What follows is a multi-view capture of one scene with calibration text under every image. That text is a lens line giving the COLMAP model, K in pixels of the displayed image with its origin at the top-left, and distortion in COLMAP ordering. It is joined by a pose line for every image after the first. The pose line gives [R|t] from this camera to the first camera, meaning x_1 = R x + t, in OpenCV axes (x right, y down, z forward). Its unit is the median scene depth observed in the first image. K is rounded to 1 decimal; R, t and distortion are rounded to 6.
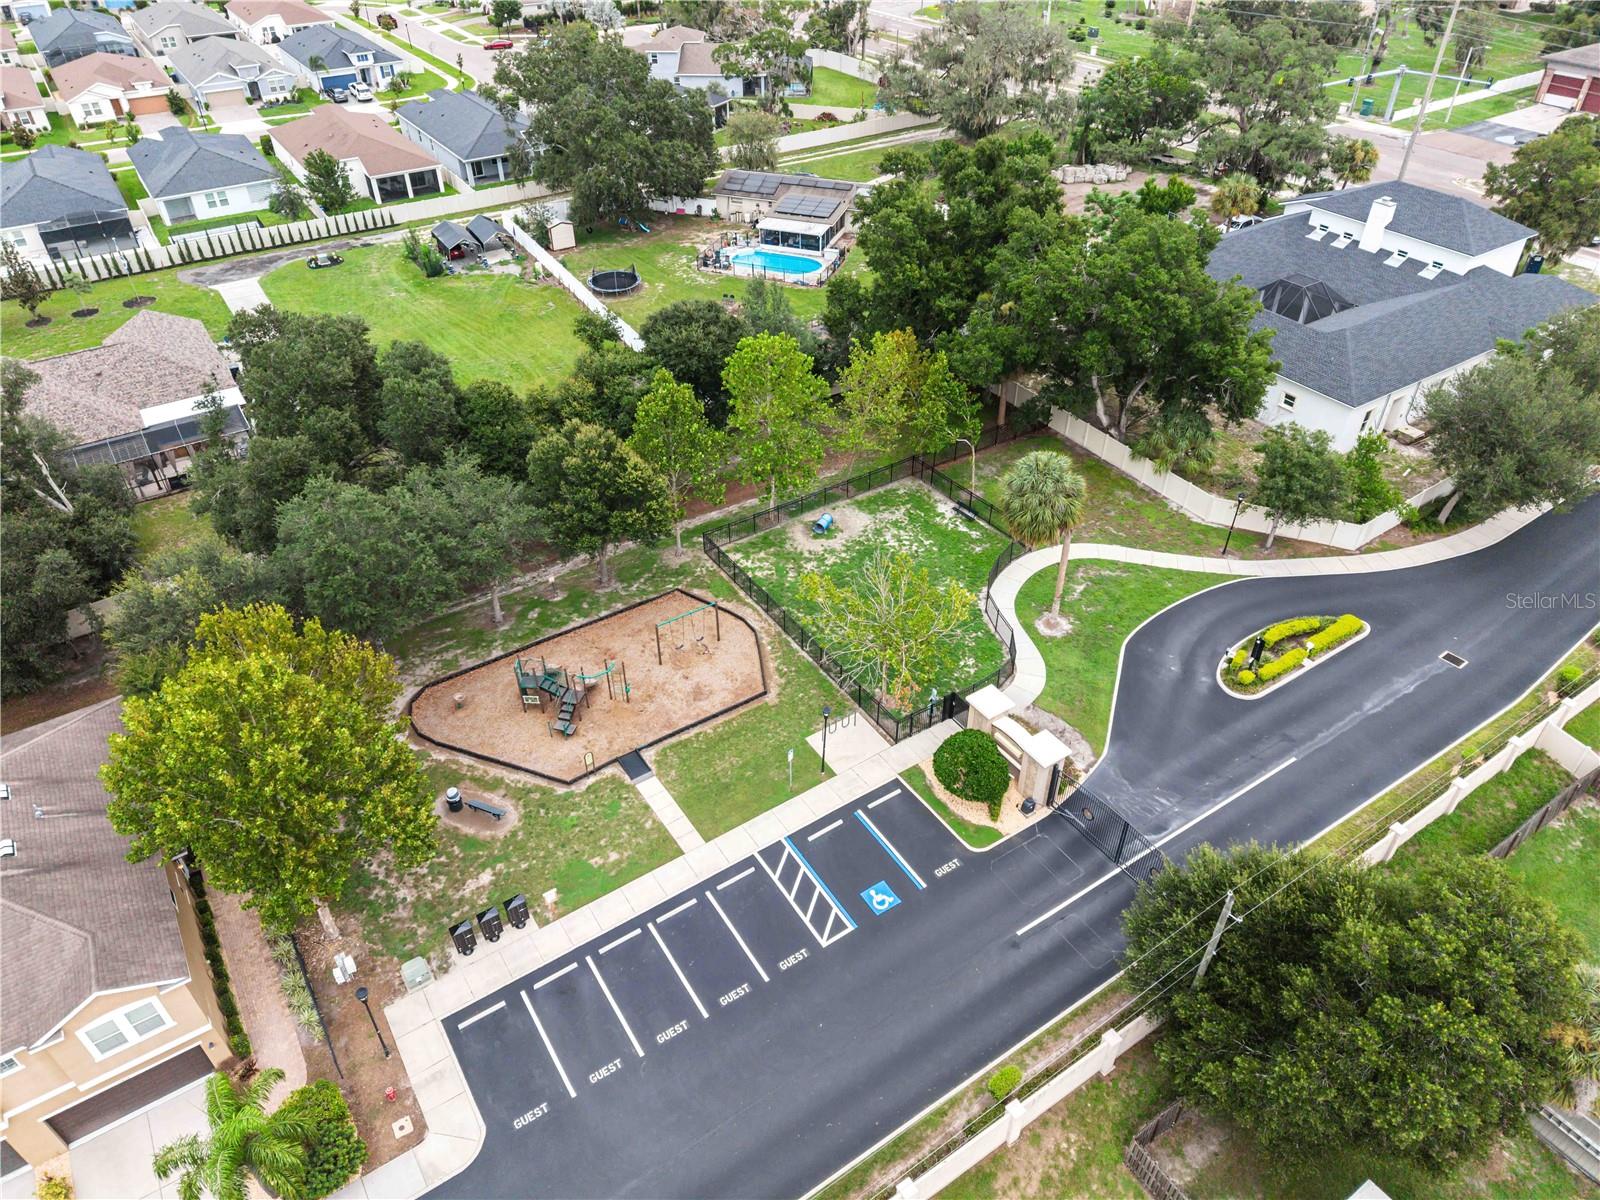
lens RADIAL K [[1070.3, 0, 800.0], [0, 1070.3, 600.0], [0, 0, 1]] dist [0.045611, -0.049373]
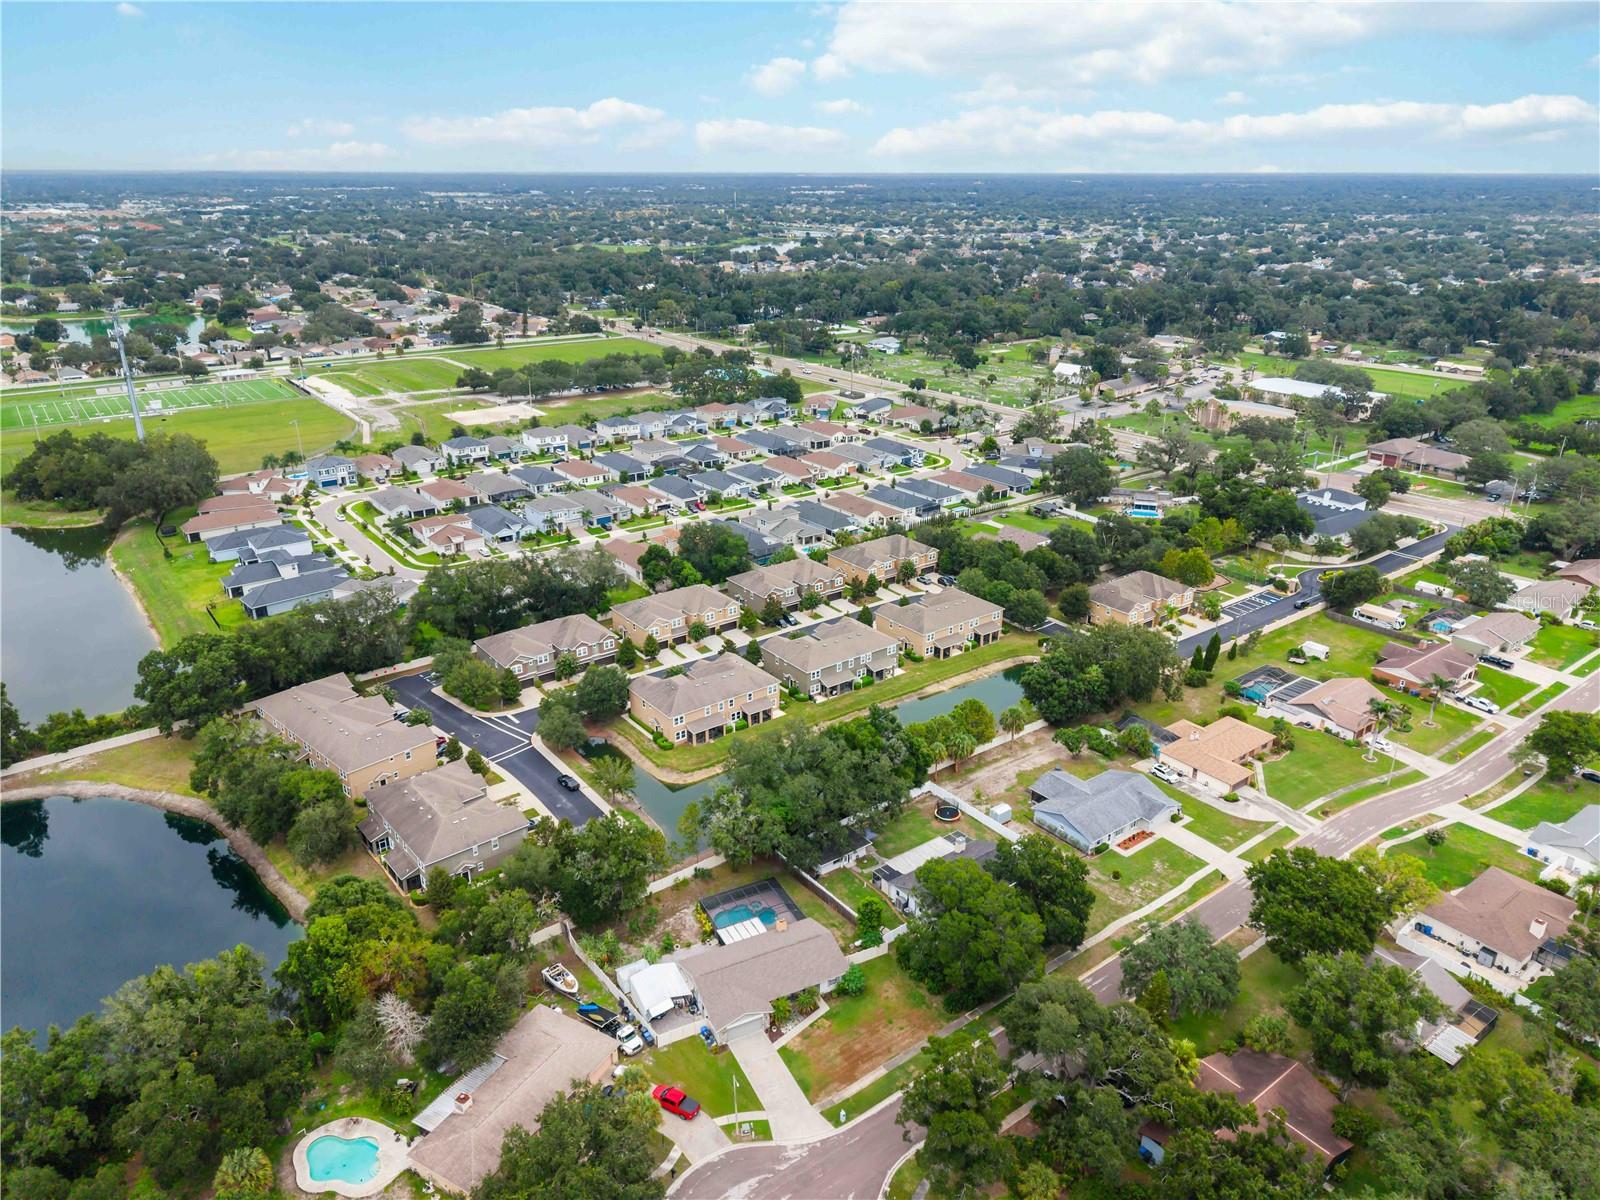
lens RADIAL K [[1070.3, 0, 800.0], [0, 1070.3, 600.0], [0, 0, 1]] dist [0.045611, -0.049373]
pose [[0.998118, -0.016371, 0.059105, -1.939108], [0.032232, 0.959914, -0.278435, 1.244917], [-0.052177, 0.279816, 0.958635, -3.061199]]
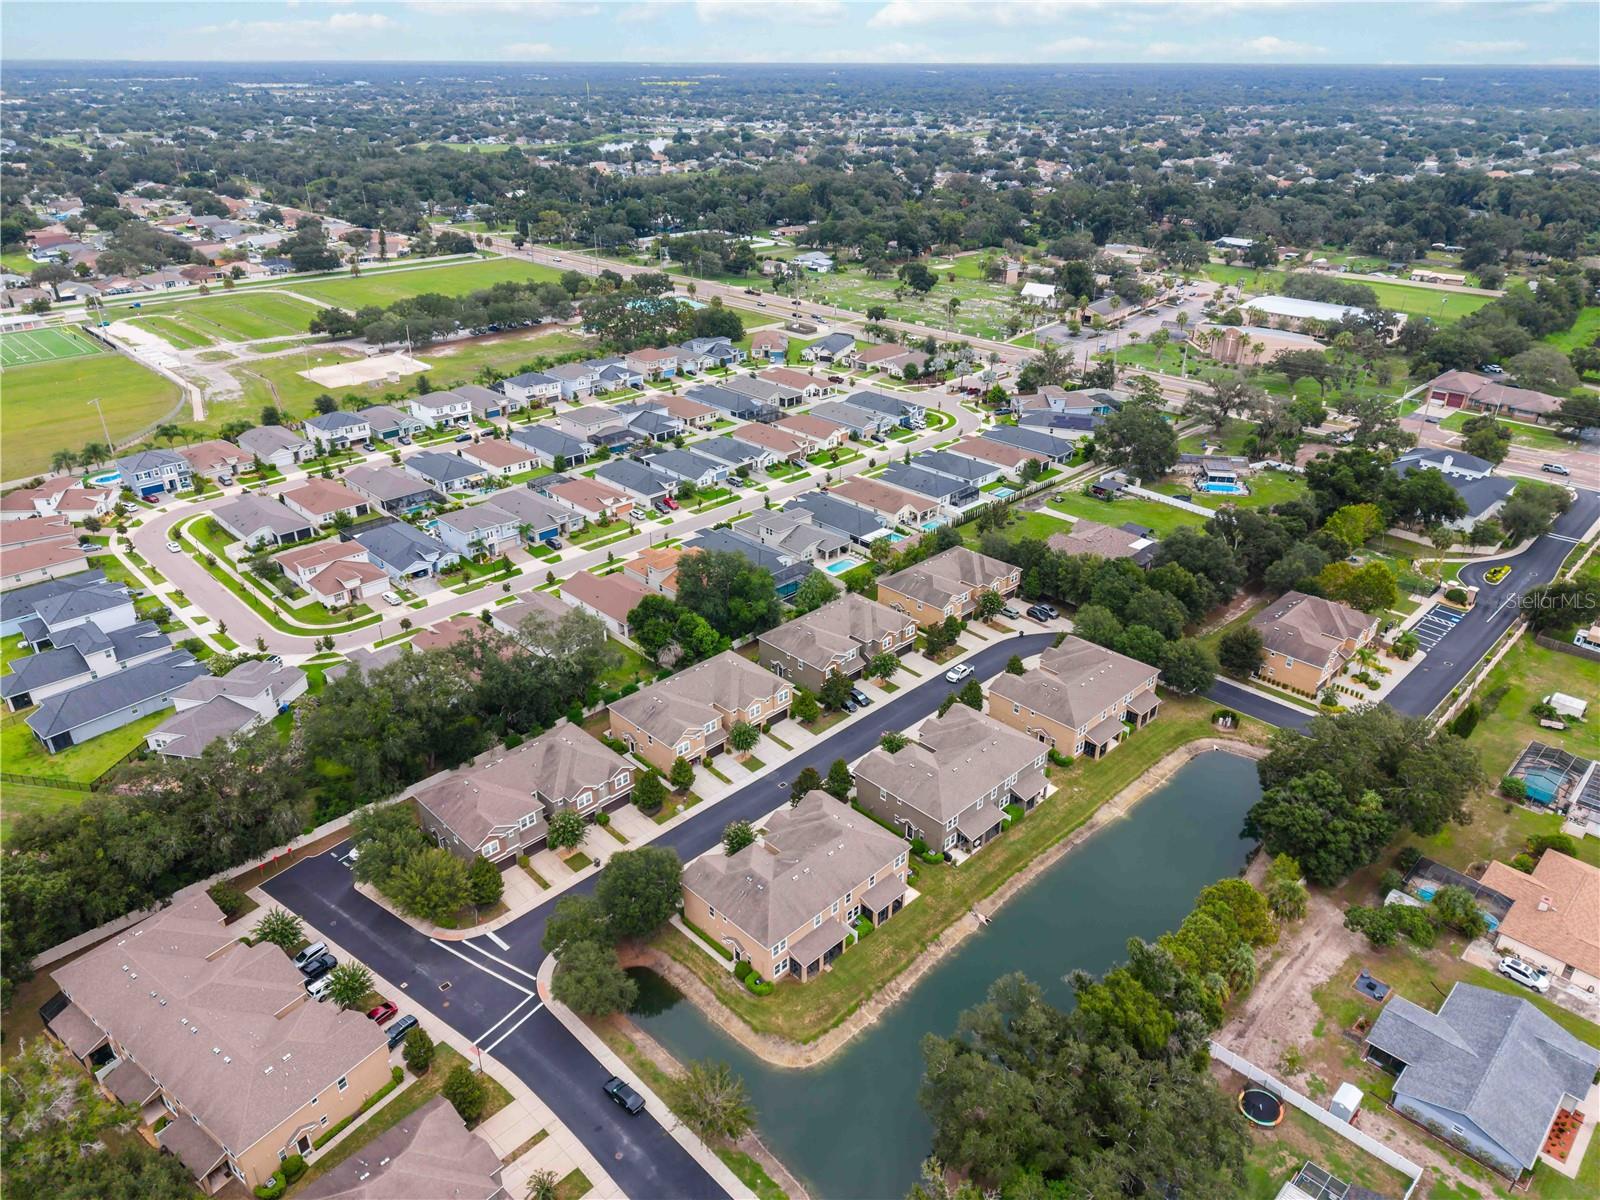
lens RADIAL K [[1047.1, 0, 800.0], [0, 1047.1, 600.0], [0, 0, 1]] dist [0.021247, -0.011946]
pose [[0.980710, -0.082476, 0.177215, -2.351103], [0.114370, 0.977349, -0.178069, 0.453869], [-0.158515, 0.194902, 0.967929, -1.969779]]
